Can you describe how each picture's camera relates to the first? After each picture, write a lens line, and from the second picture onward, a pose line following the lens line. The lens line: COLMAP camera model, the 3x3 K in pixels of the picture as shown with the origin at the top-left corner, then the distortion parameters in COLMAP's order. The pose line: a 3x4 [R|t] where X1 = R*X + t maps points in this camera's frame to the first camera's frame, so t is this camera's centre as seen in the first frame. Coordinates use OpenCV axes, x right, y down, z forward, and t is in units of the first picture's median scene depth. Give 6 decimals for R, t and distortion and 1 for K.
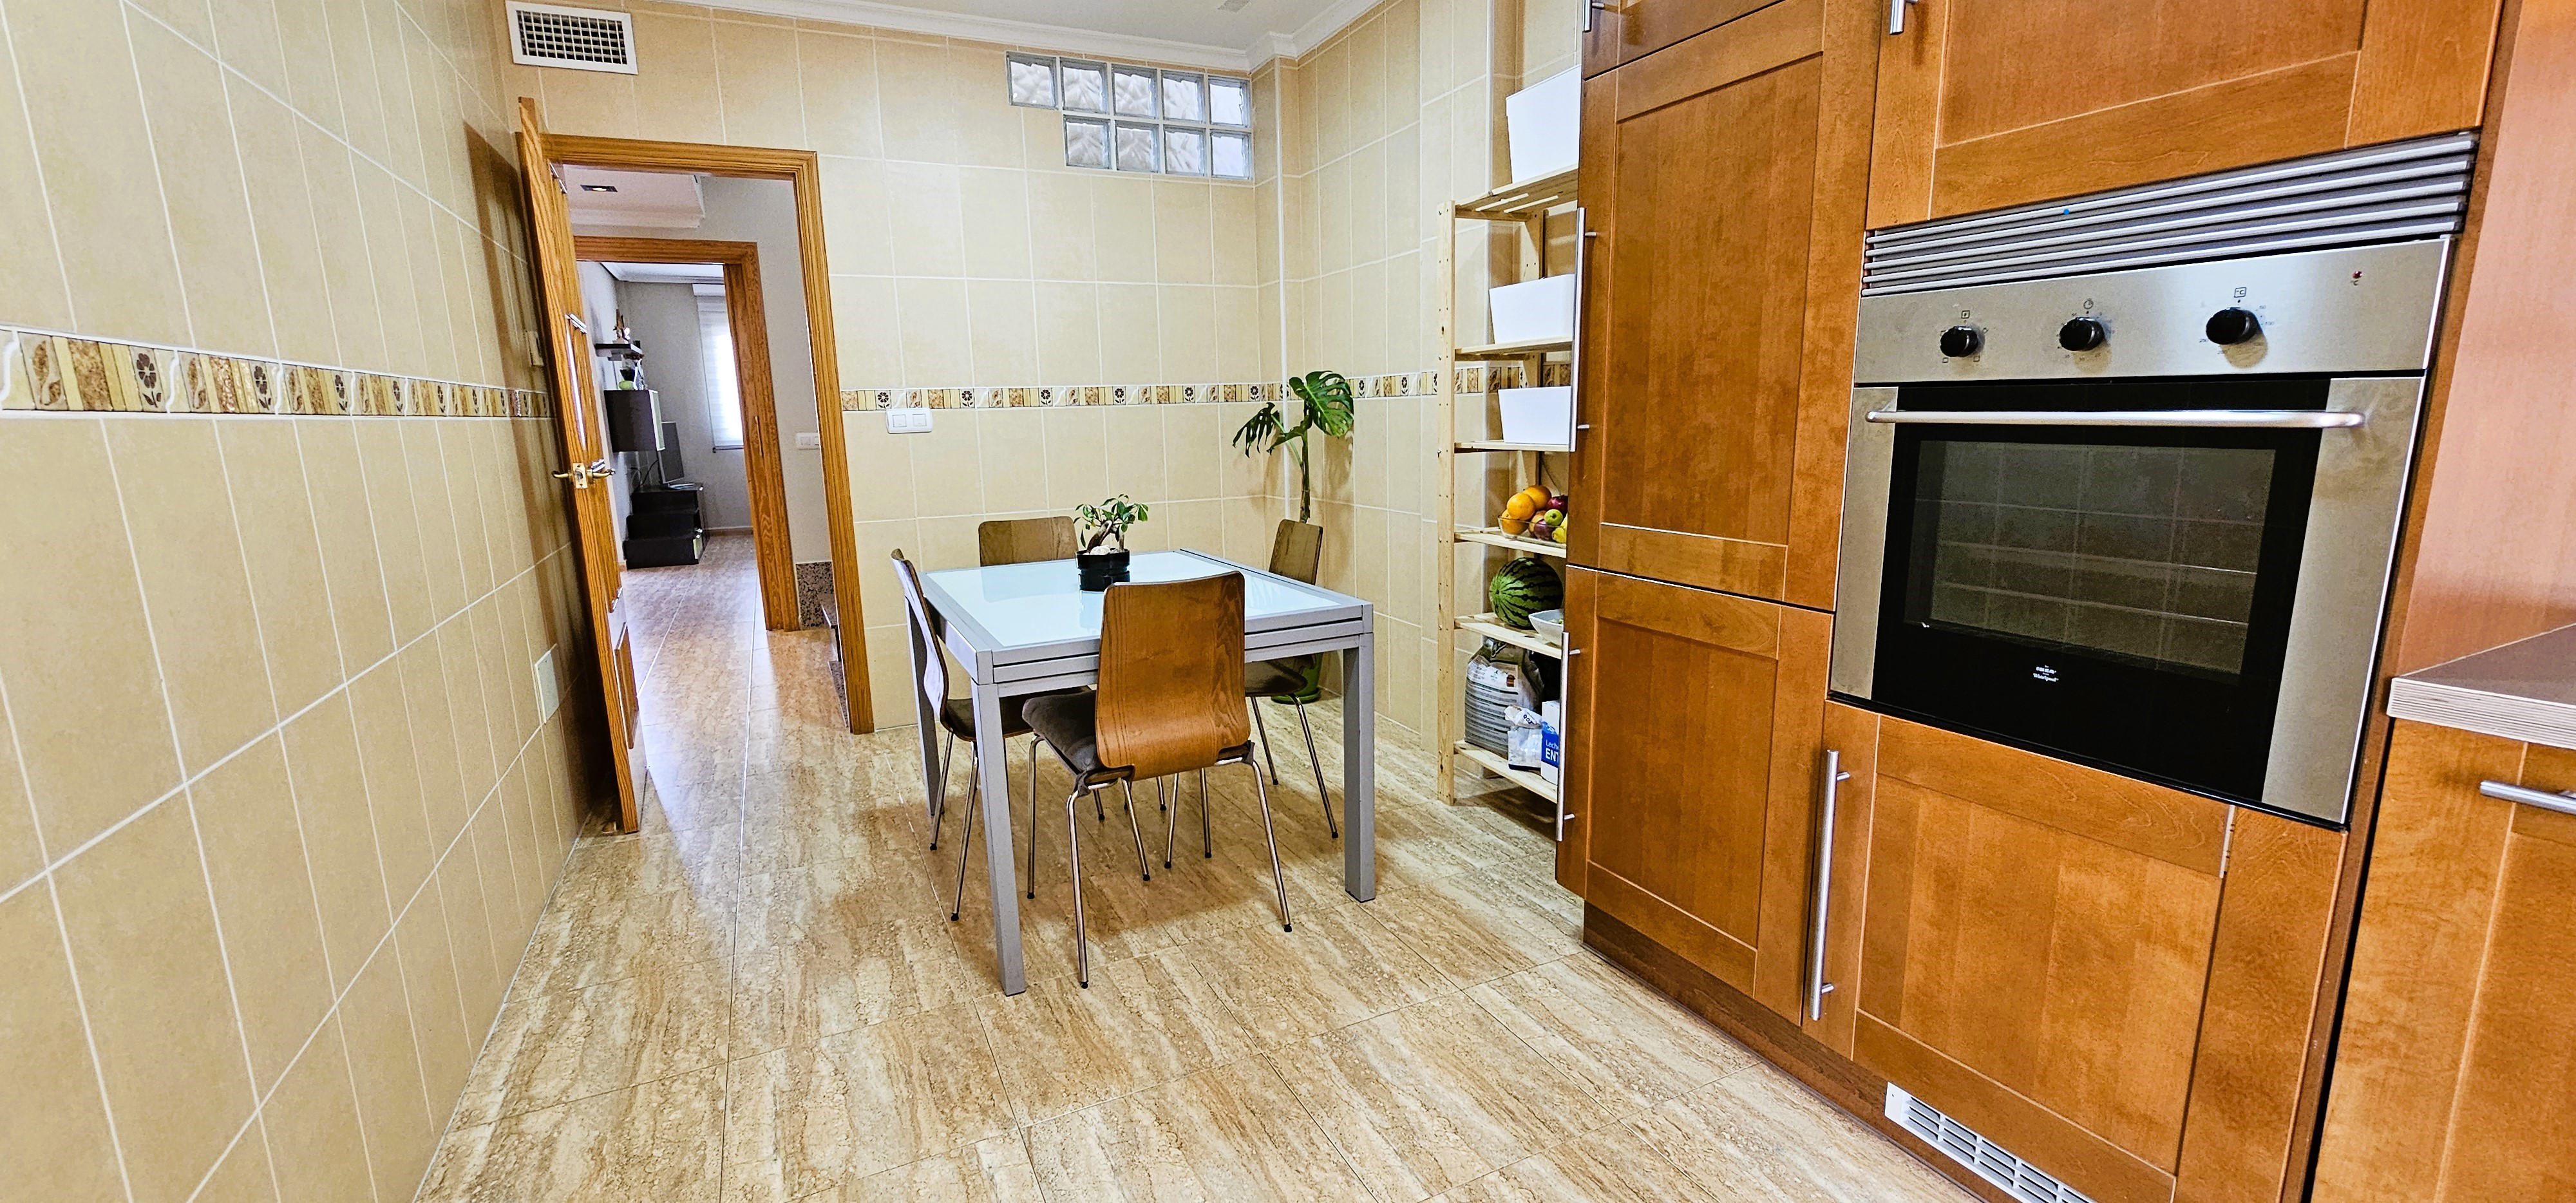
lens RADIAL K [[1056.6, 0, 1283.0], [0, 1056.6, 604.3], [0, 0, 1]] dist [-0.003426, 0.002465]
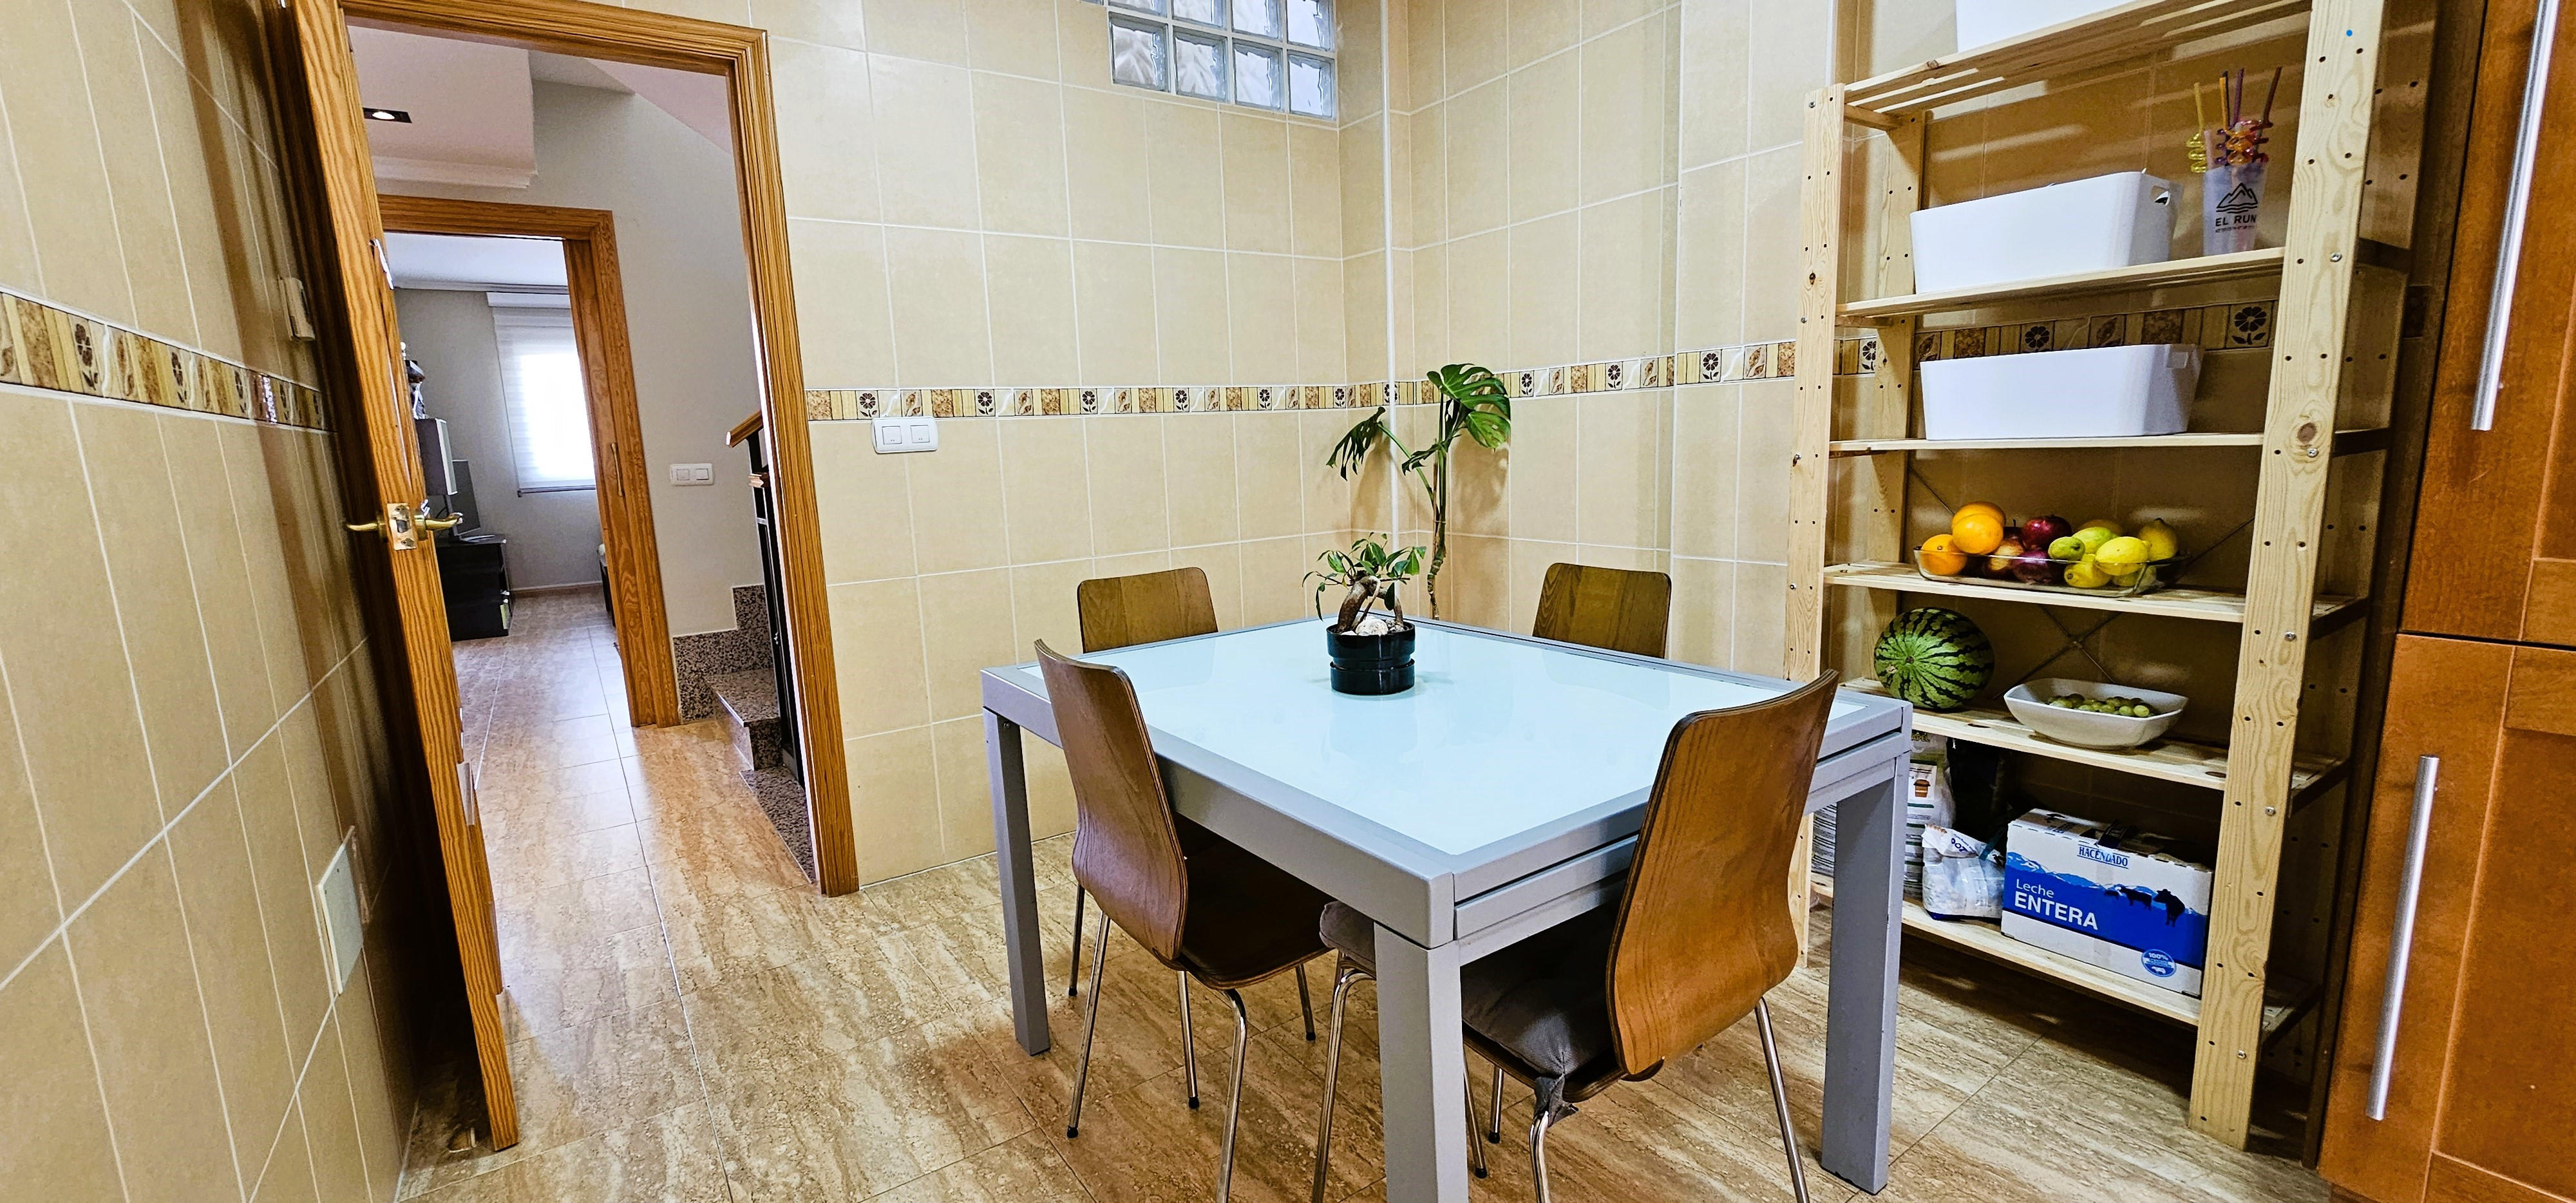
lens RADIAL K [[1052.9, 0, 1281.8], [0, 1052.9, 604.4], [0, 0, 1]] dist [-0.001537, 0.000028]
pose [[0.987736, -0.037912, 0.151461, -0.262013], [0.042510, 0.998725, -0.027241, -0.041059], [-0.150235, 0.033345, 0.988088, 0.344857]]
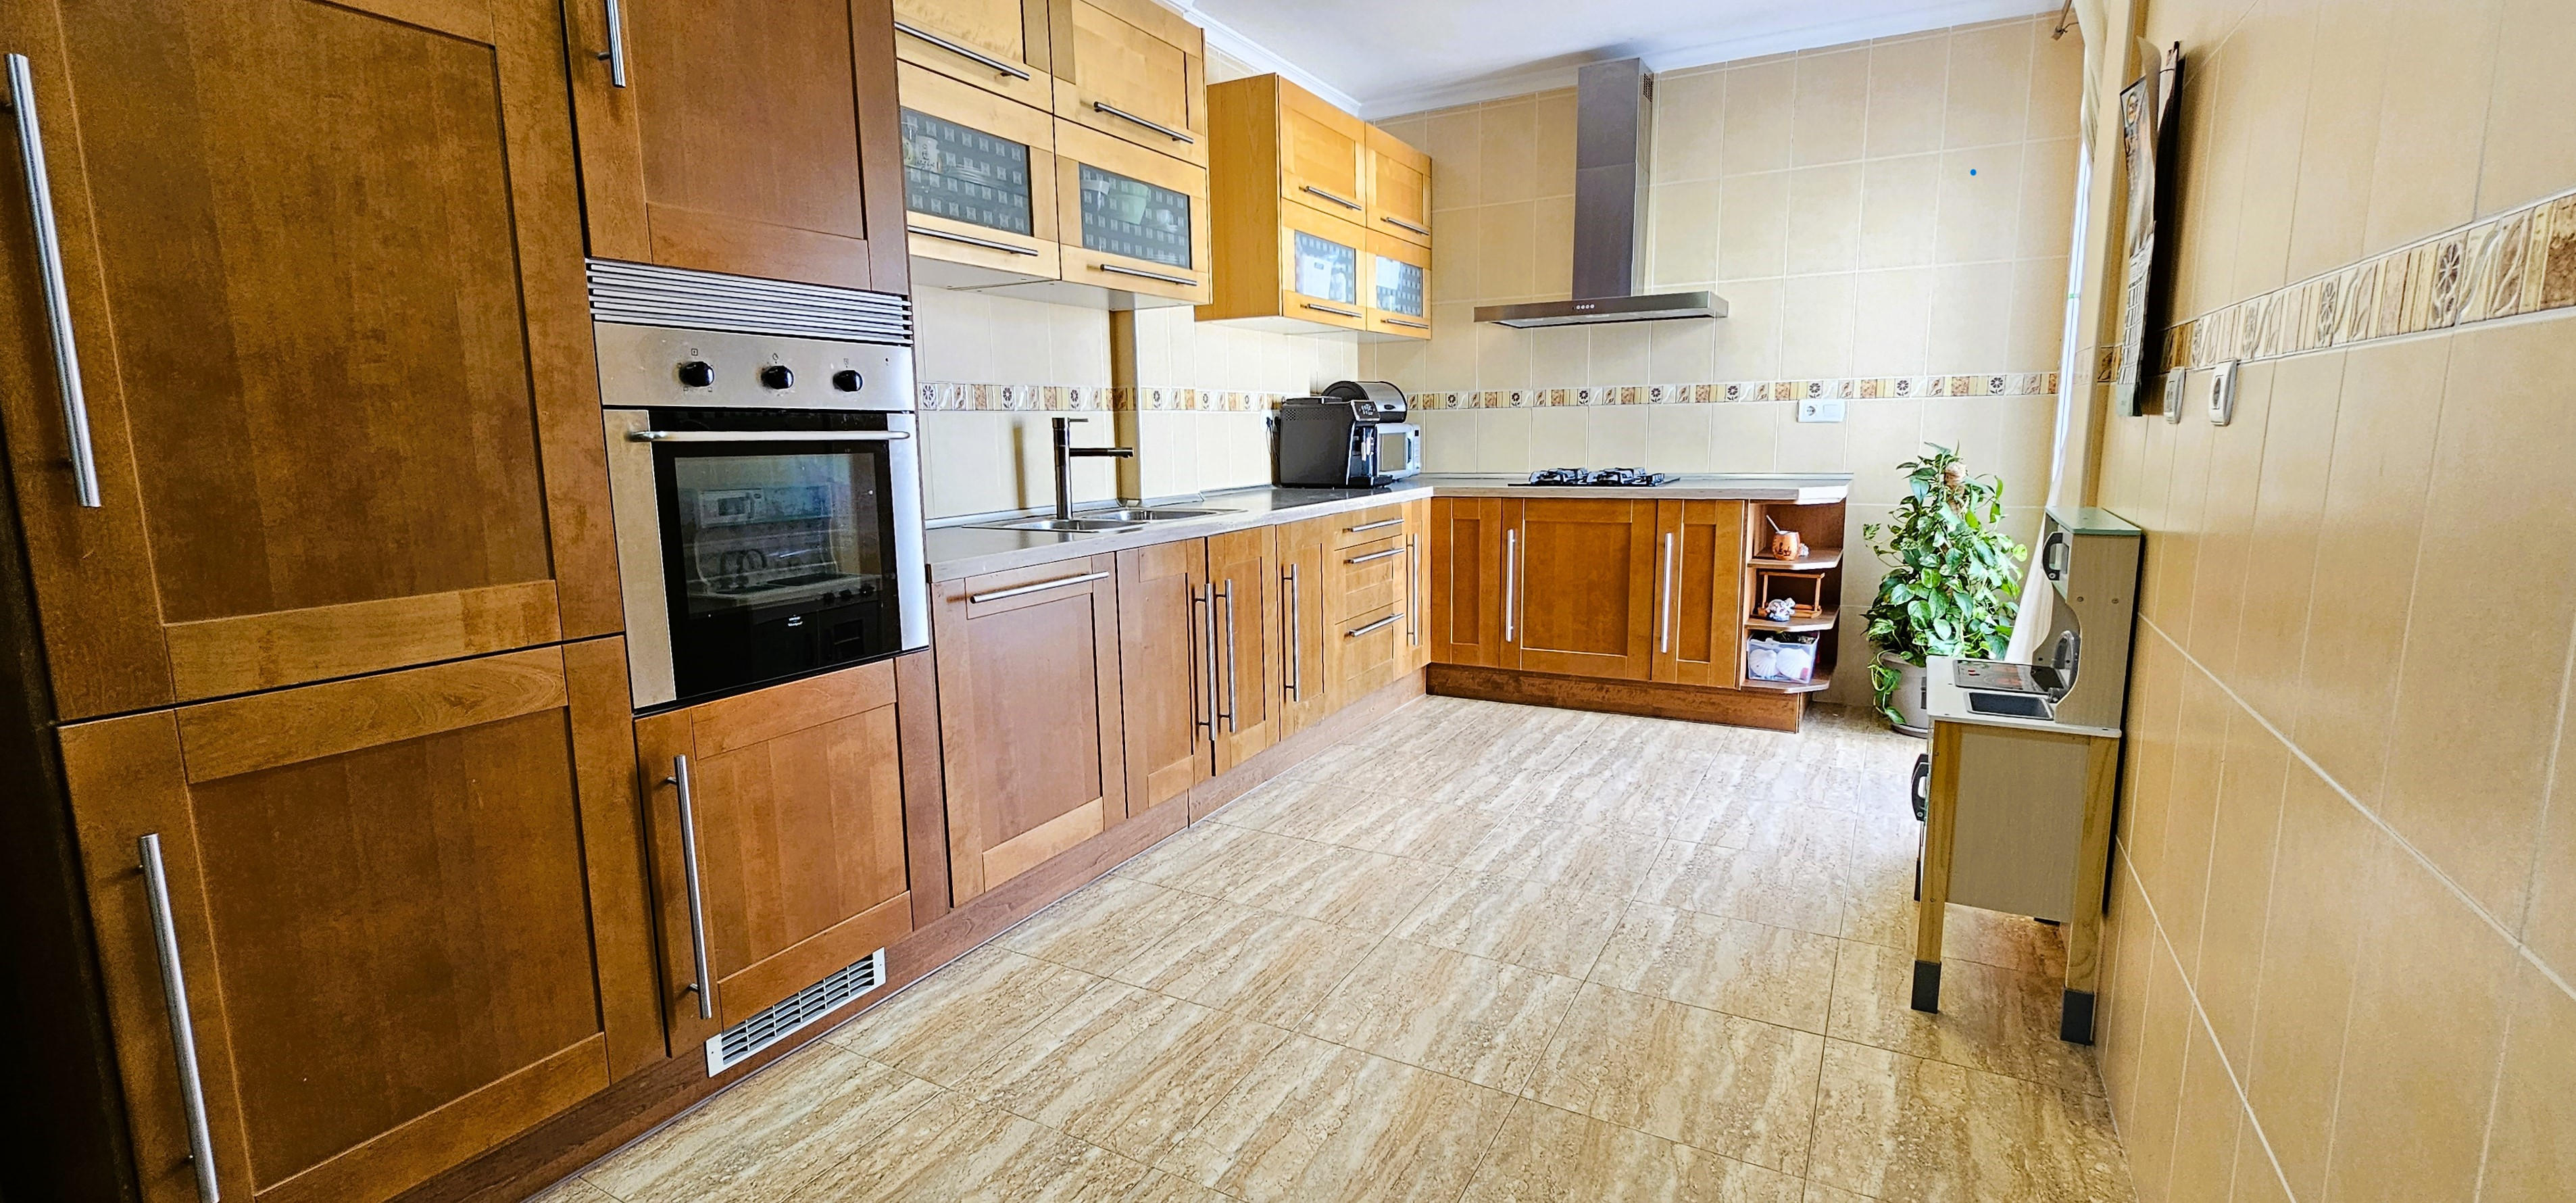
lens RADIAL K [[1105.5, 0, 1288.0], [0, 1105.5, 601.5], [0, 0, 1]] dist [-0.002211, -0.000168]
pose [[-0.574117, -0.092354, 0.813548, -0.333676], [0.180766, 0.954803, 0.235954, -0.074222], [-0.798570, 0.282527, -0.531474, 0.505974]]
